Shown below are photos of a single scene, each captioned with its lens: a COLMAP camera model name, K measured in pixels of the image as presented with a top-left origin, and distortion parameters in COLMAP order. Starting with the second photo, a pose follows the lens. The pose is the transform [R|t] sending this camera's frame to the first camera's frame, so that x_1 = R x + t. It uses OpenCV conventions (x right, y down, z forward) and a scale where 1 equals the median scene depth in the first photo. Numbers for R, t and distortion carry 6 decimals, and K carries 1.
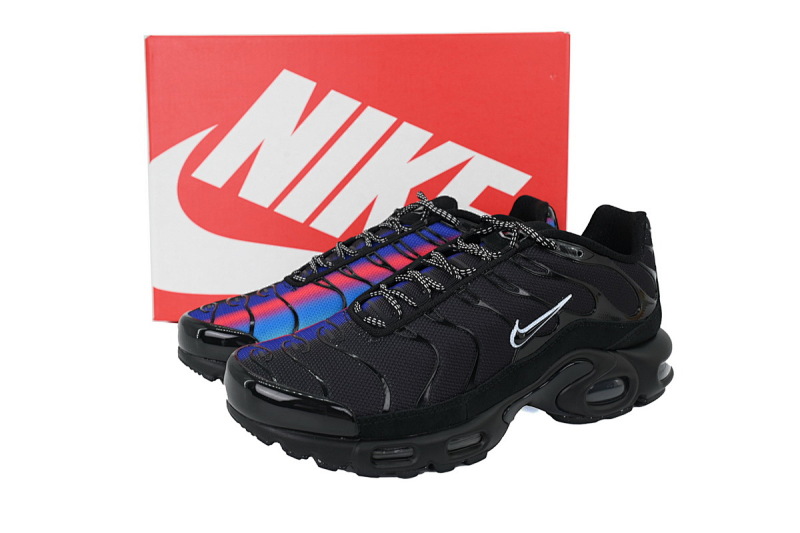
lens RADIAL K [[687.0, 0, 400.0], [0, 687.0, 266.5], [0, 0, 1]] dist [-0.003054, 0.000987]
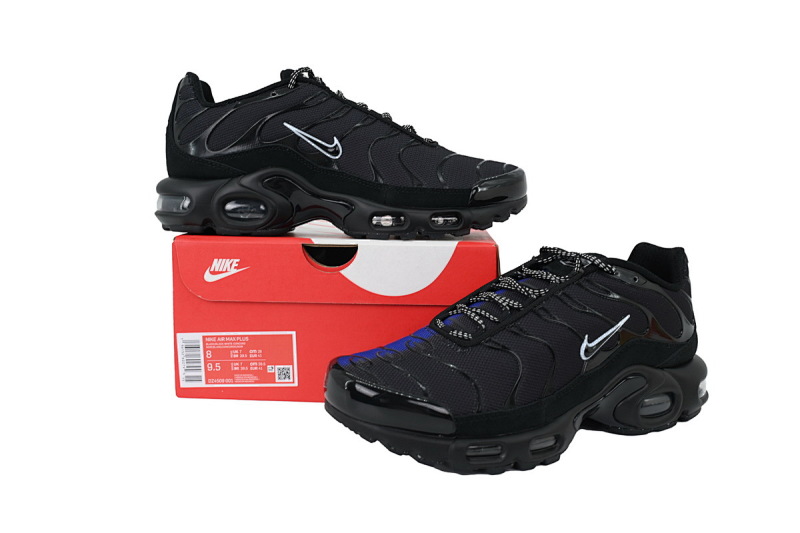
lens RADIAL K [[687.0, 0, 400.0], [0, 687.0, 266.5], [0, 0, 1]] dist [-0.003054, 0.000987]
pose [[0.998586, 0.020746, 0.048946, -0.190491], [-0.016241, 0.995745, -0.090711, 0.072422], [-0.050620, 0.089788, 0.994674, -0.114661]]
